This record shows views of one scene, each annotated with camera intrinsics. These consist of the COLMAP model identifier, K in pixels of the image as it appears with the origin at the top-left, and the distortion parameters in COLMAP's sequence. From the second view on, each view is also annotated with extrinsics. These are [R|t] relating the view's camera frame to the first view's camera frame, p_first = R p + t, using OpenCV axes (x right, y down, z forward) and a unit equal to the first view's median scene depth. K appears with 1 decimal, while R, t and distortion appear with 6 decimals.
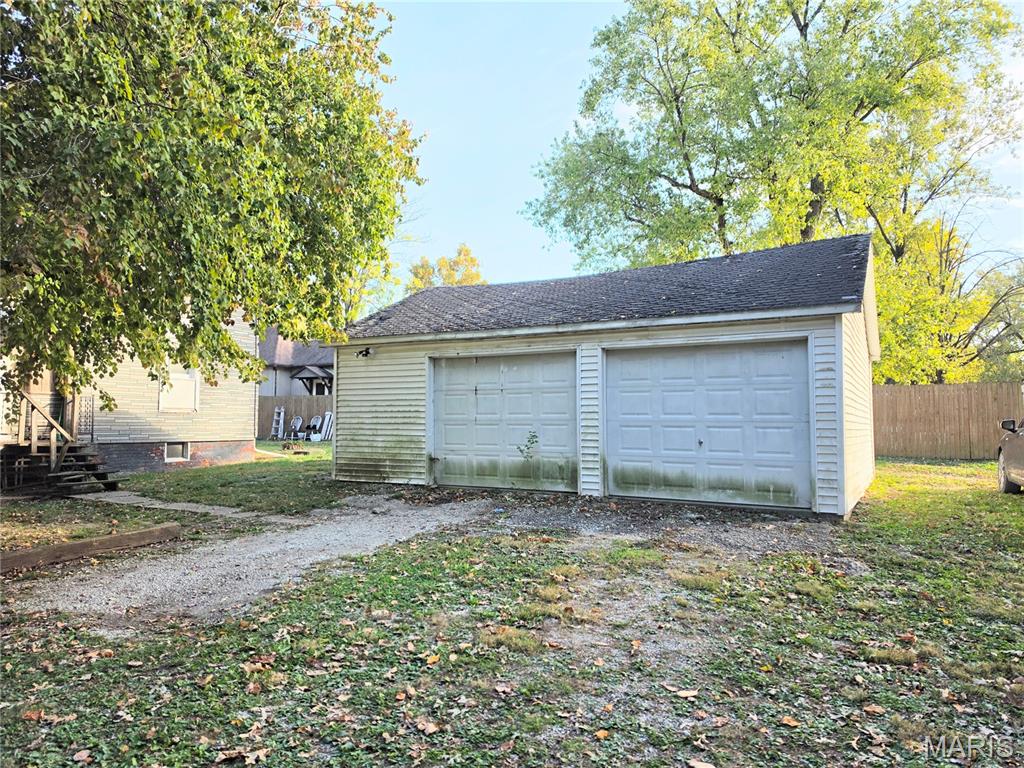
lens RADIAL K [[681.4, 0, 519.2], [0, 681.4, 386.6], [0, 0, 1]] dist [0.035412, -0.008090]
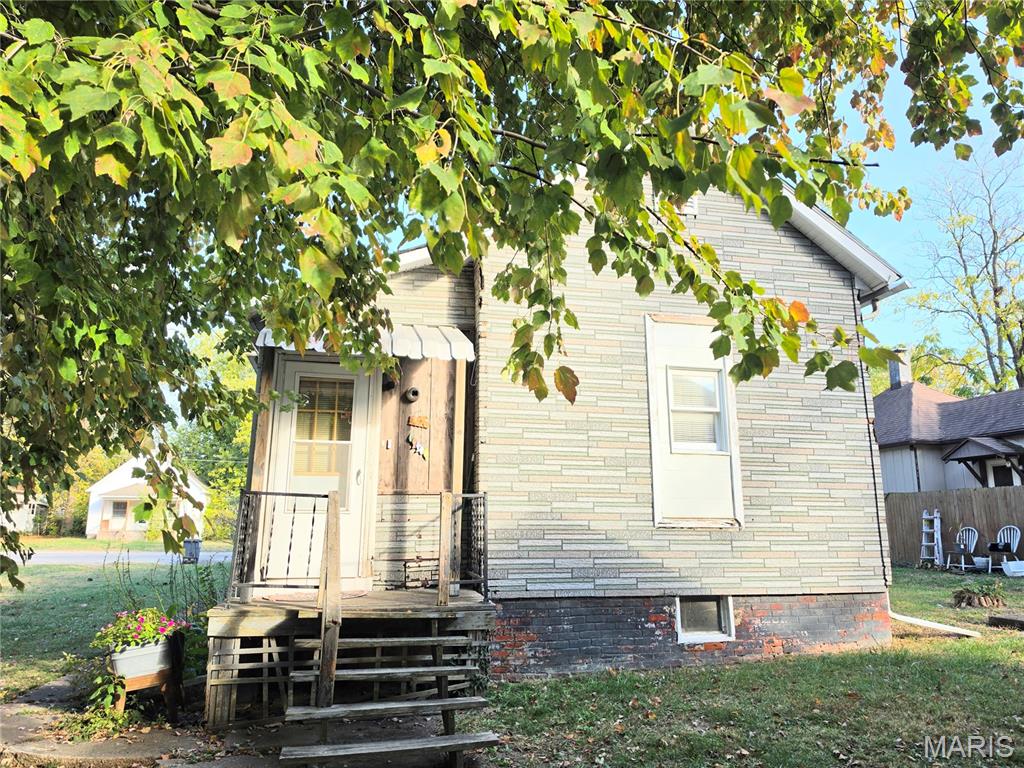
lens RADIAL K [[681.4, 0, 521.3], [0, 681.4, 379.2], [0, 0, 1]] dist [0.035412, -0.008090]
pose [[0.656376, -0.153972, -0.738555, -0.178461], [0.037858, 0.984441, -0.171588, 0.011356], [0.753483, 0.084666, 0.651993, 0.484025]]
